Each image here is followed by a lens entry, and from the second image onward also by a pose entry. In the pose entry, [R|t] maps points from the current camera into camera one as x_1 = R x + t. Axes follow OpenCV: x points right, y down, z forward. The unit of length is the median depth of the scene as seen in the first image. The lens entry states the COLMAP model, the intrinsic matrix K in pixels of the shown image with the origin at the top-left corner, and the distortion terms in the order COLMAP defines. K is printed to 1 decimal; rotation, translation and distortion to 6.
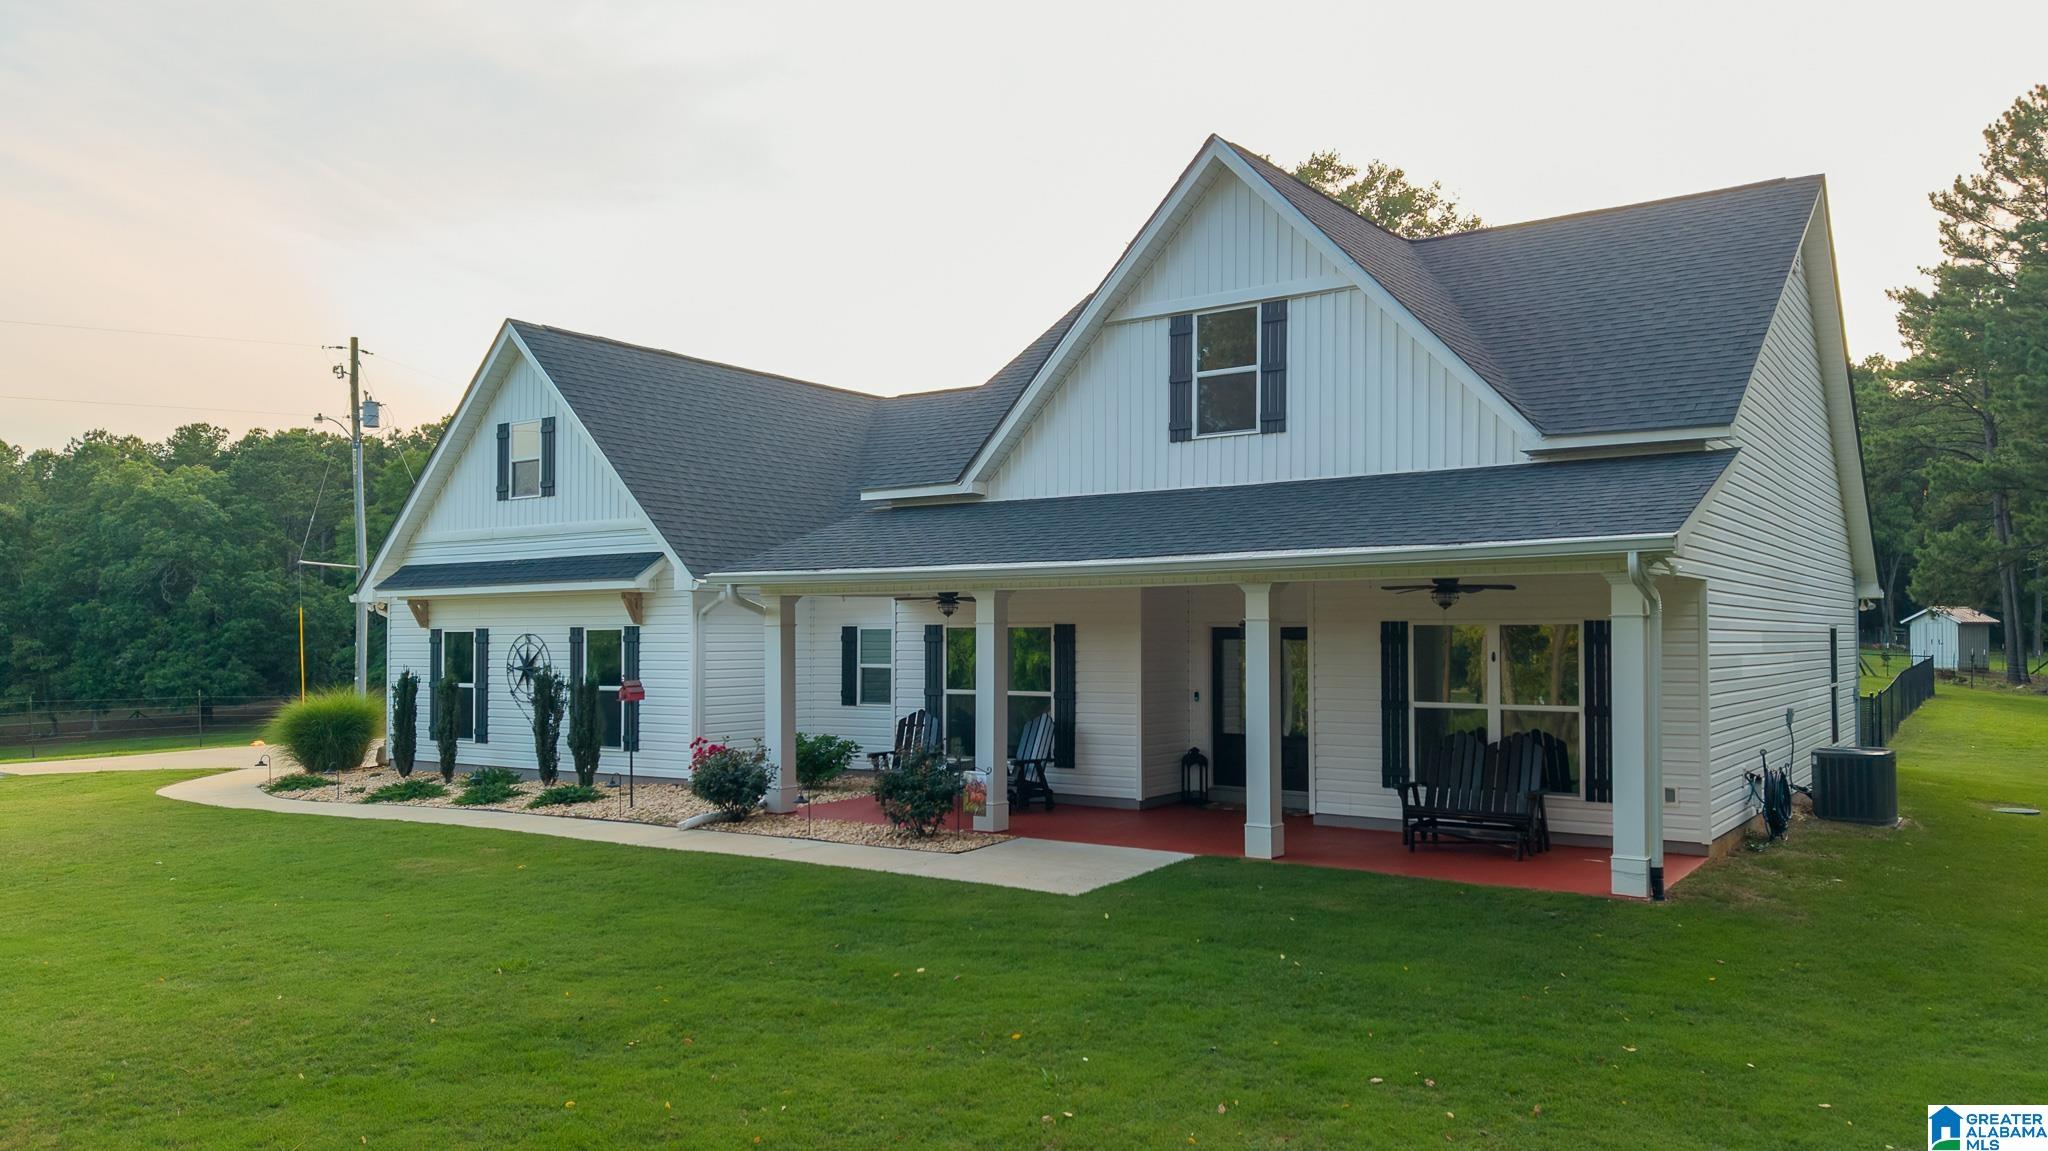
lens RADIAL K [[1434.4, 0, 1112.5], [0, 1434.4, 638.0], [0, 0, 1]] dist [0.022473, -0.001881]
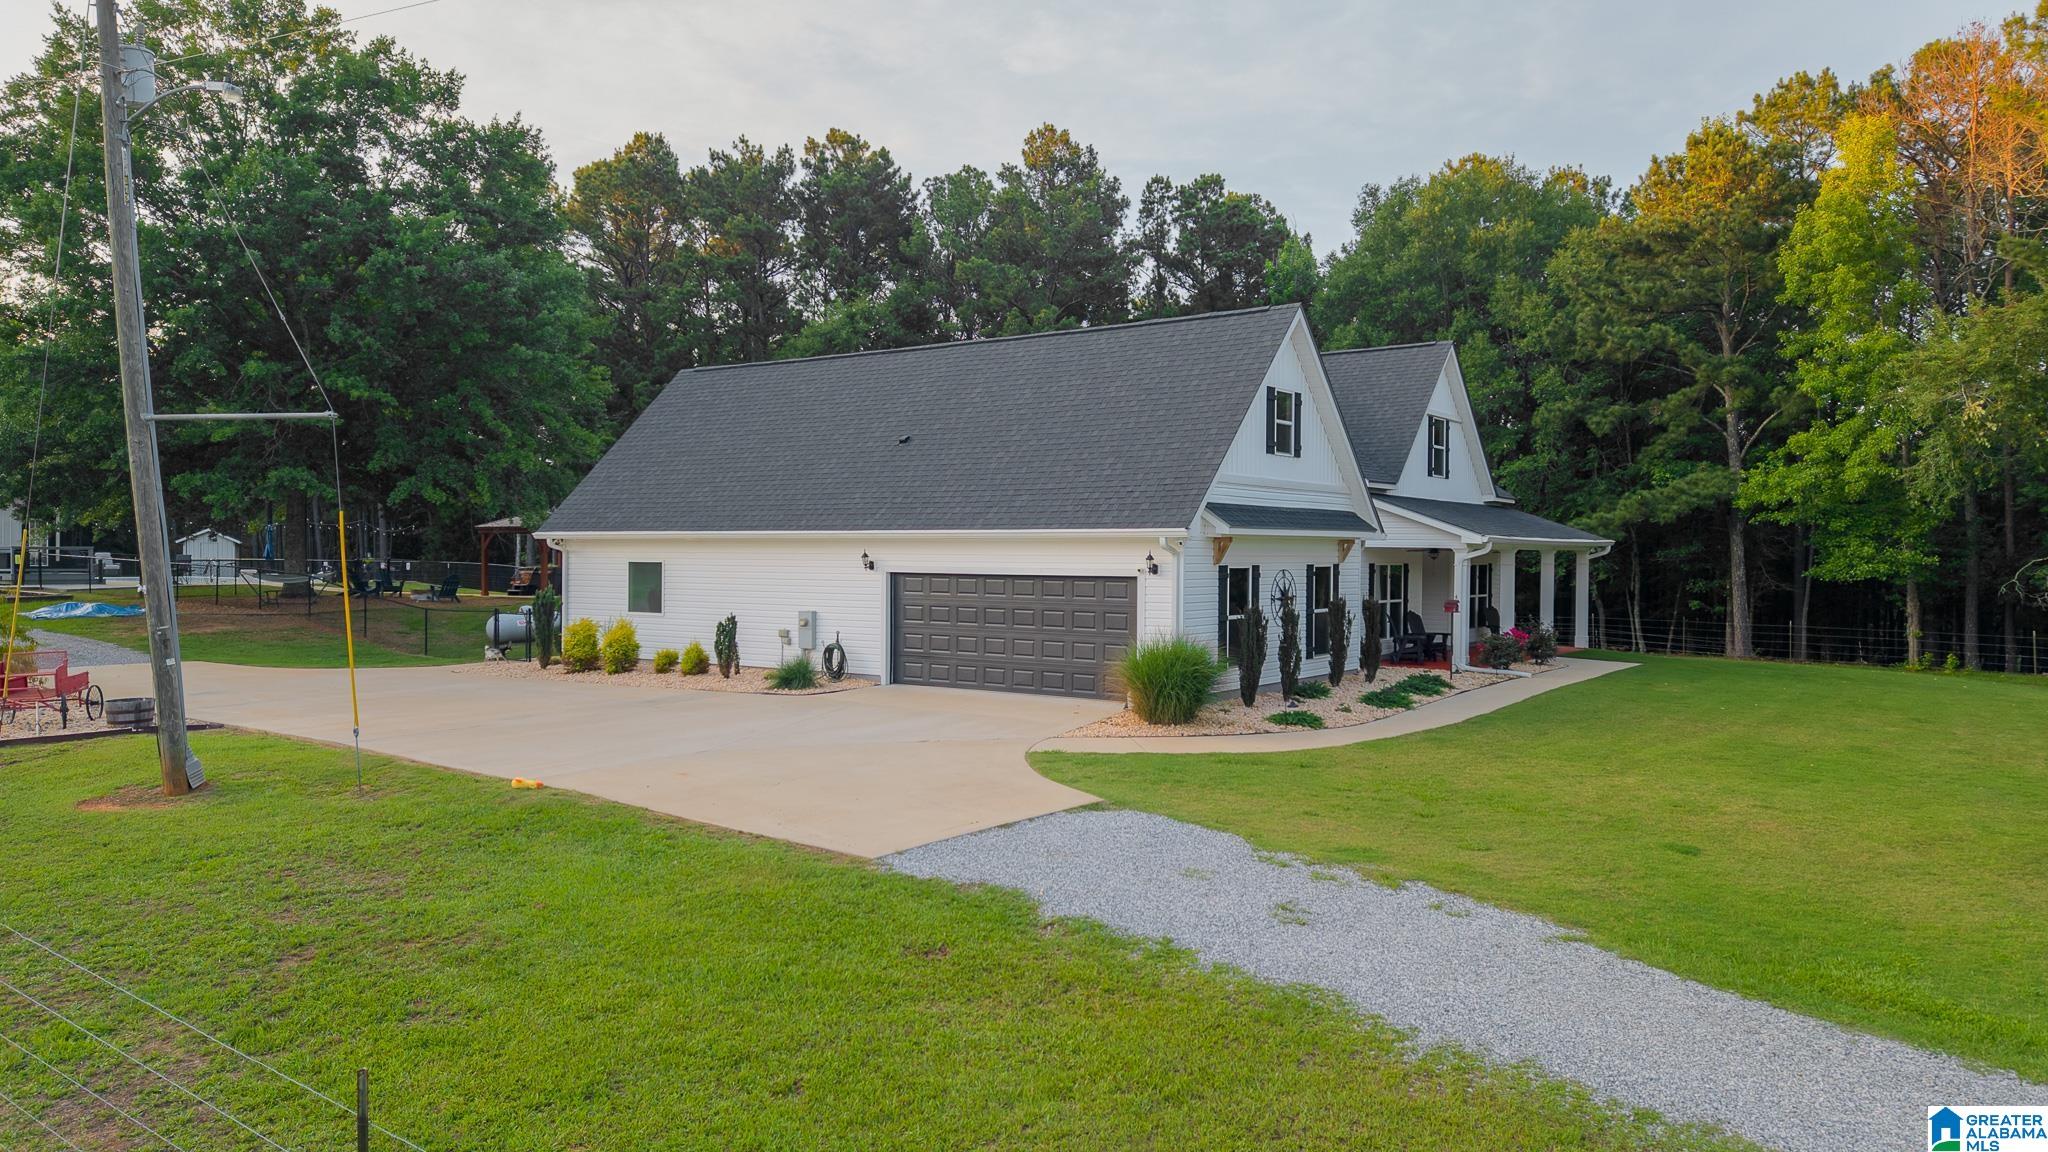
lens RADIAL K [[1345.8, 0, 1024.0], [0, 1345.8, 576.0], [0, 0, 1]] dist [0.028322, -0.032177]
pose [[0.056787, -0.014725, 0.998278, -1.931426], [-0.008644, 0.999846, 0.015240, -0.015953], [-0.998349, -0.009495, 0.056651, 1.446941]]
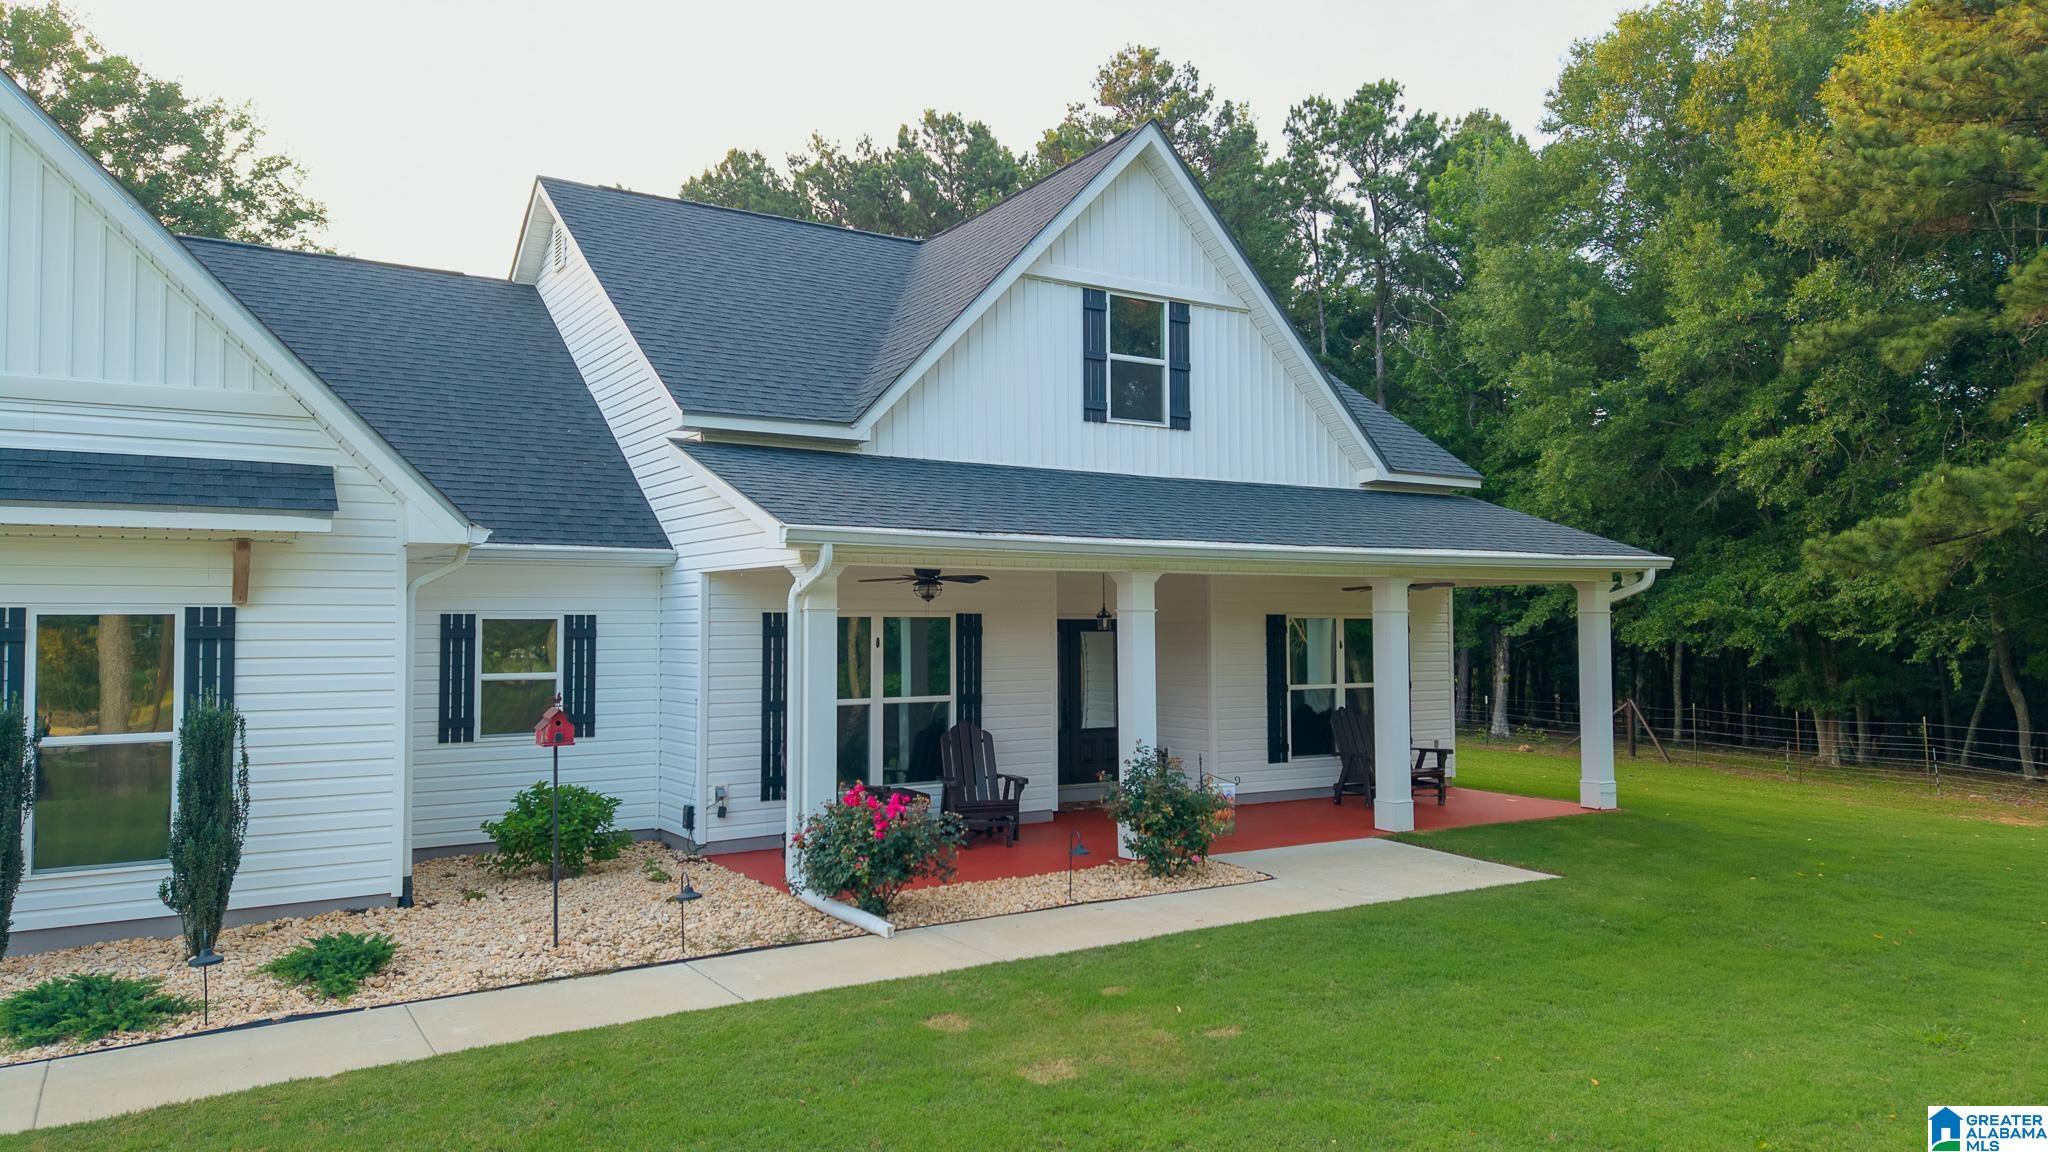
lens RADIAL K [[1345.8, 0, 1024.0], [0, 1345.8, 576.0], [0, 0, 1]] dist [0.028322, -0.032177]
pose [[0.422250, 0.037796, 0.905691, -0.749918], [0.003423, 0.999057, -0.043288, 0.002714], [-0.906473, 0.021379, 0.421722, 0.652356]]
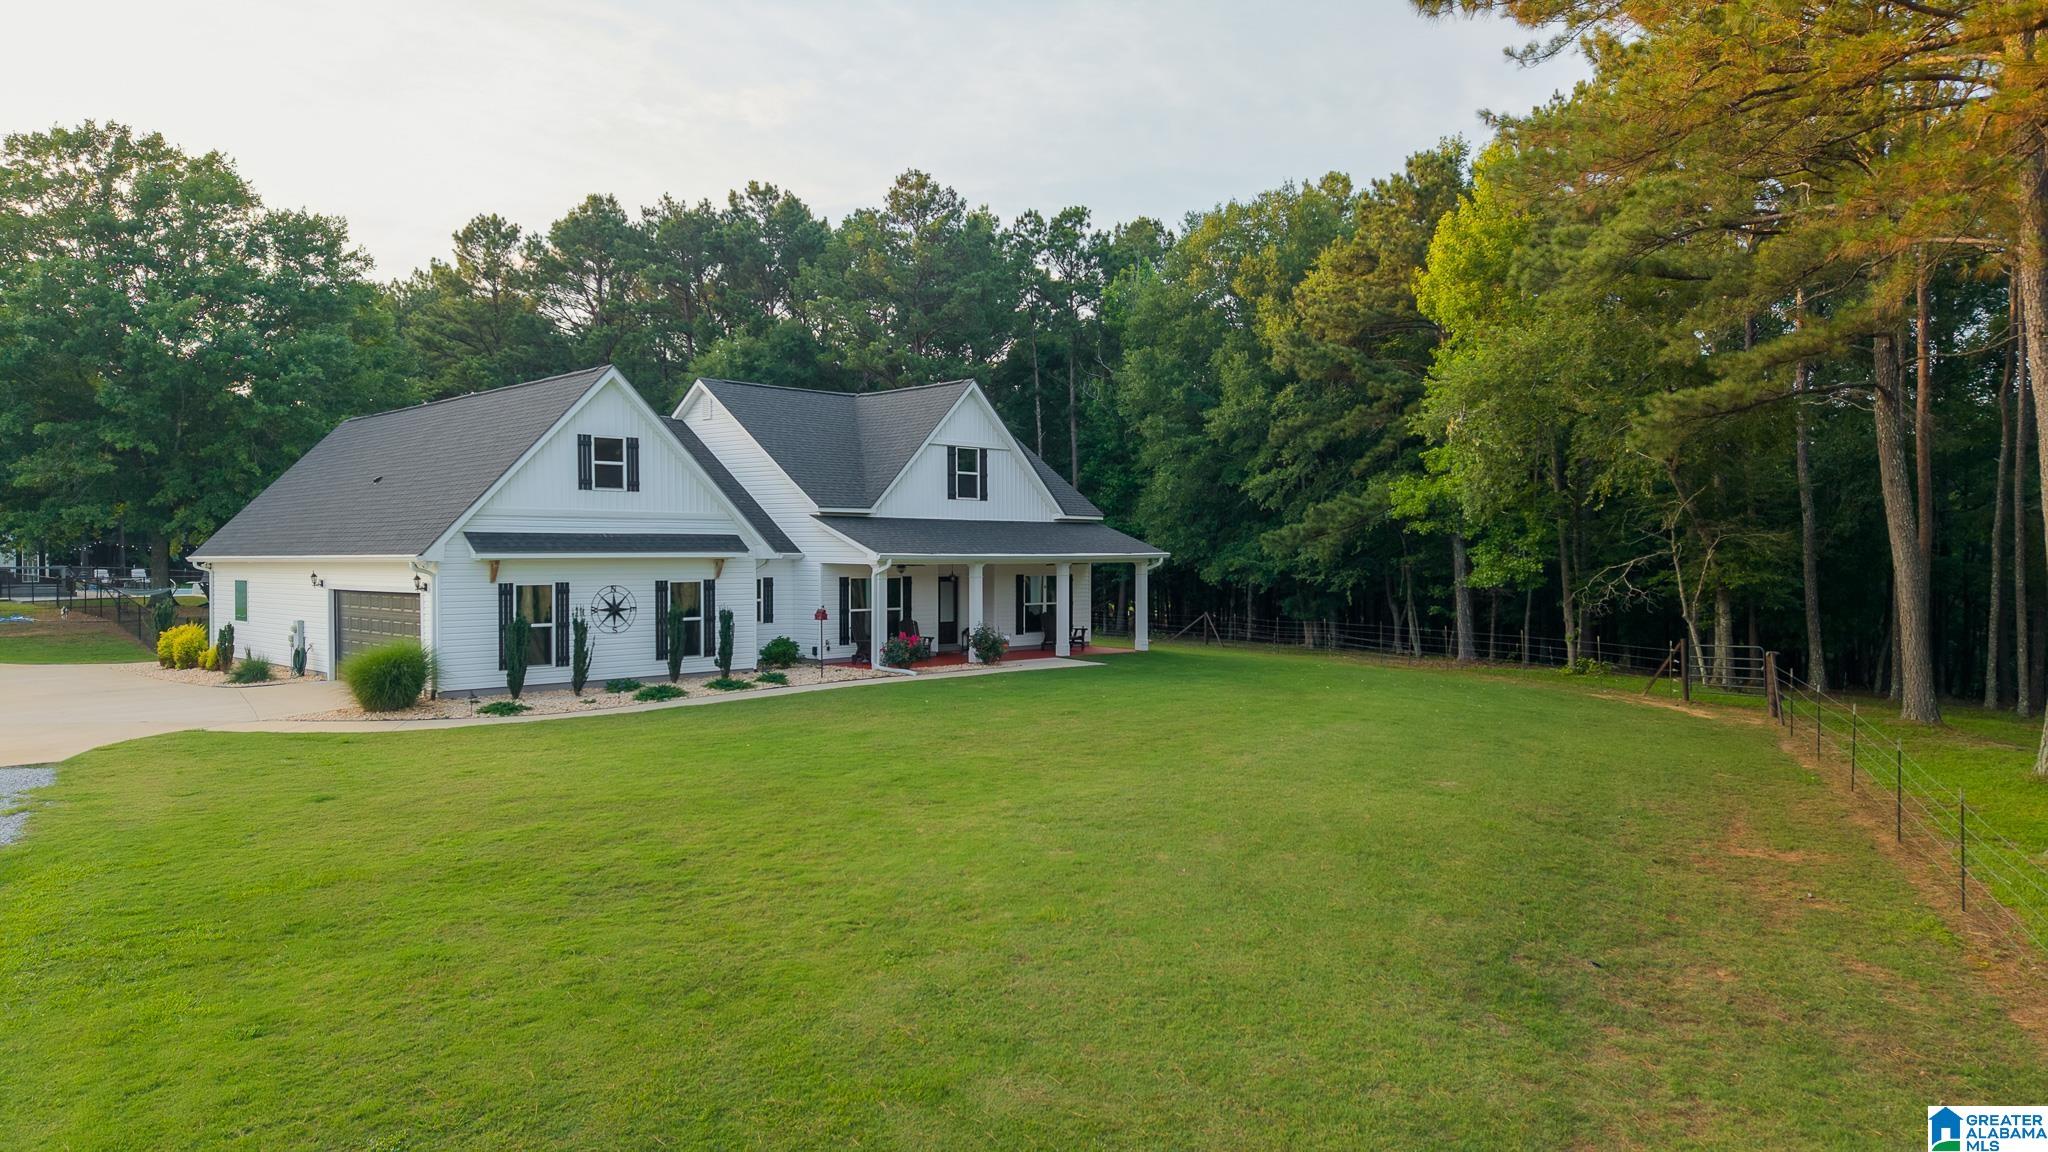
lens RADIAL K [[1323.0, 0, 1024.0], [0, 1323.0, 576.0], [0, 0, 1]] dist [0.005718, 0.000730]
pose [[0.219186, -0.012766, 0.975600, -2.017959], [-0.000315, 0.999913, 0.013155, -0.037559], [-0.975683, -0.003190, 0.219163, 0.388889]]
